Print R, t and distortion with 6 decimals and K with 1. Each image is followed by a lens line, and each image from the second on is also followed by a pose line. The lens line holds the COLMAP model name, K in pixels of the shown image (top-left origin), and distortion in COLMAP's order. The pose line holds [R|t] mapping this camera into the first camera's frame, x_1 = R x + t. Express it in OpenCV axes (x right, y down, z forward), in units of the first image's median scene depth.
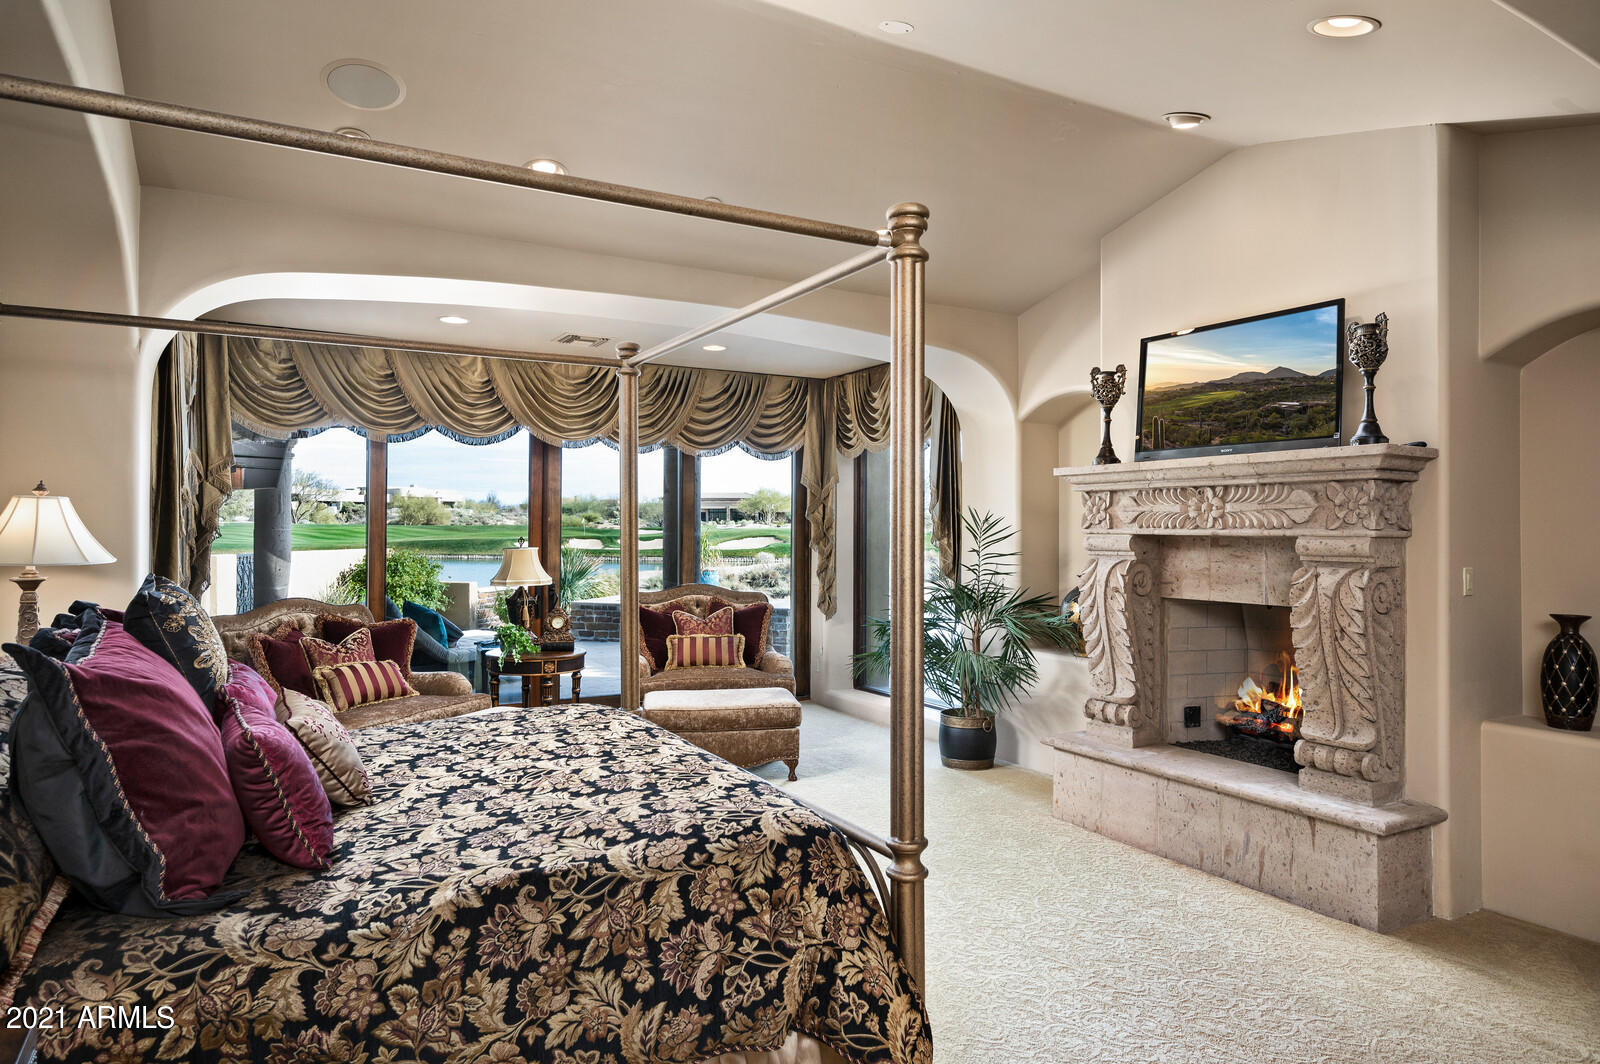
lens RADIAL K [[967.1, 0, 805.1], [0, 967.1, 529.8], [0, 0, 1]] dist [-0.001776, 0.000151]
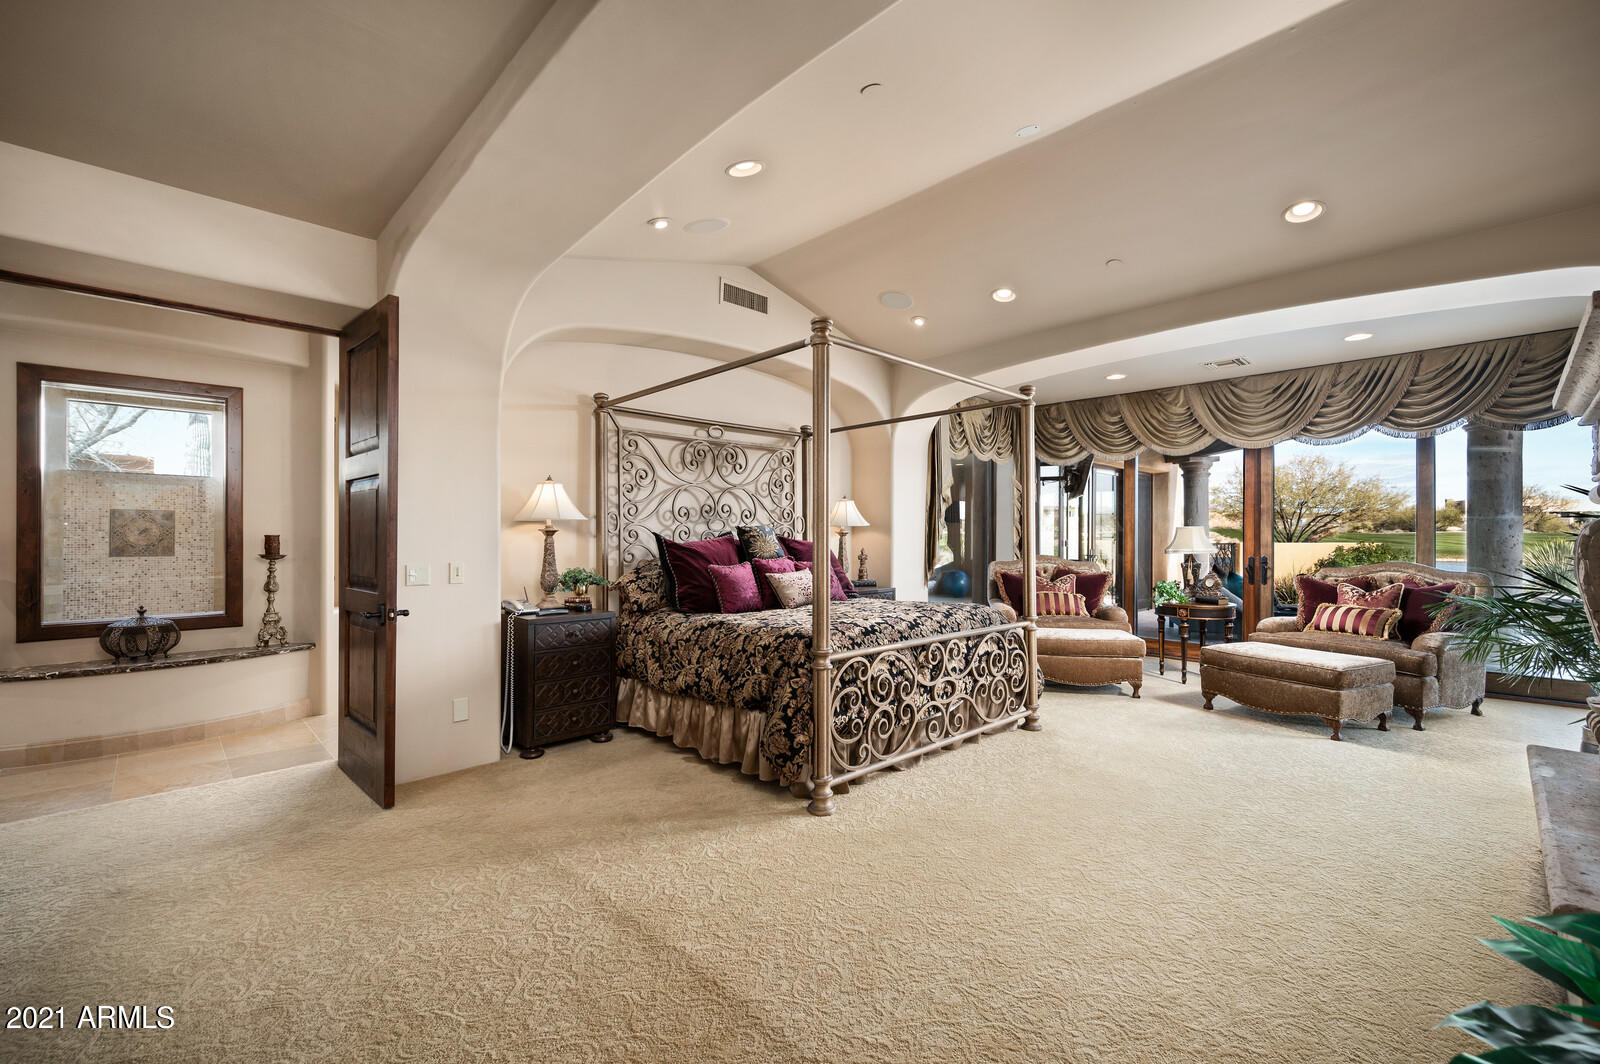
lens RADIAL K [[682.3, 0, 797.5], [0, 682.3, 532.2], [0, 0, 1]] dist [0.005014, -0.000282]
pose [[0.248558, -0.003509, -0.968611, 0.430232], [-0.004579, 0.999978, -0.004798, 0.028354], [0.968606, 0.005628, 0.248536, 0.187486]]
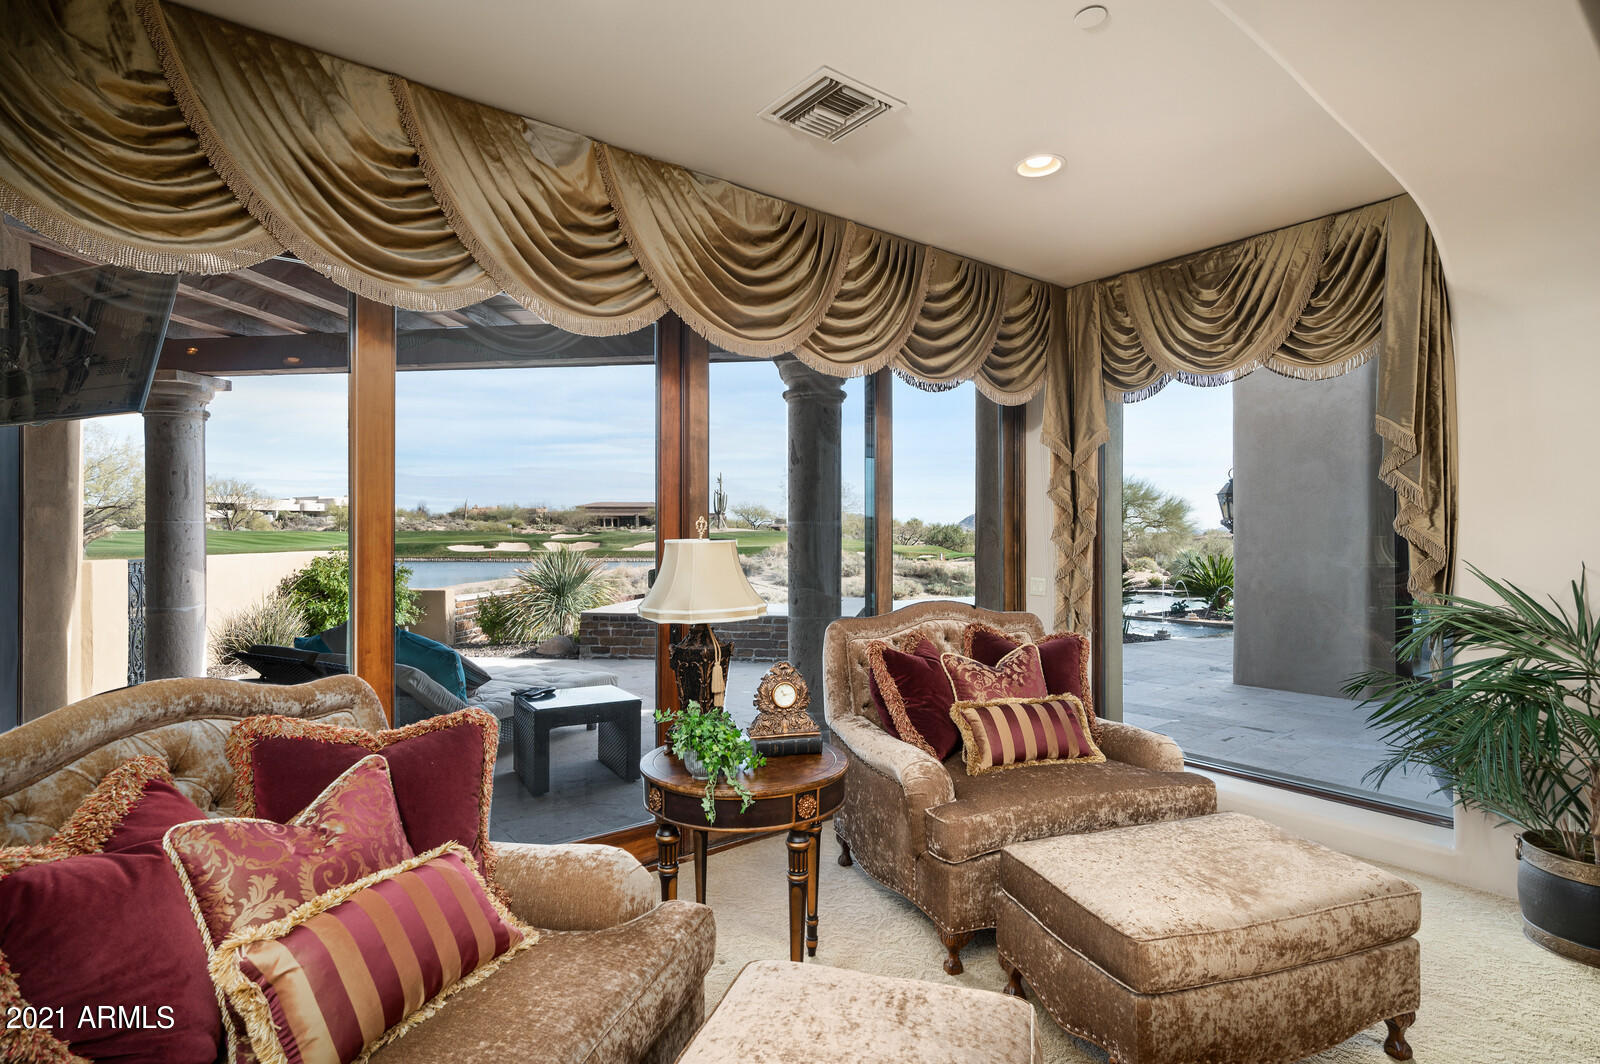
lens RADIAL K [[788.6, 0, 794.5], [0, 788.6, 532.4], [0, 0, 1]] dist [0.006986, 0.000264]
pose [[0.991271, -0.006628, 0.131670, -0.253302], [0.006871, 0.999975, -0.001396, 0.013629], [-0.131658, 0.002288, 0.991293, 0.512844]]
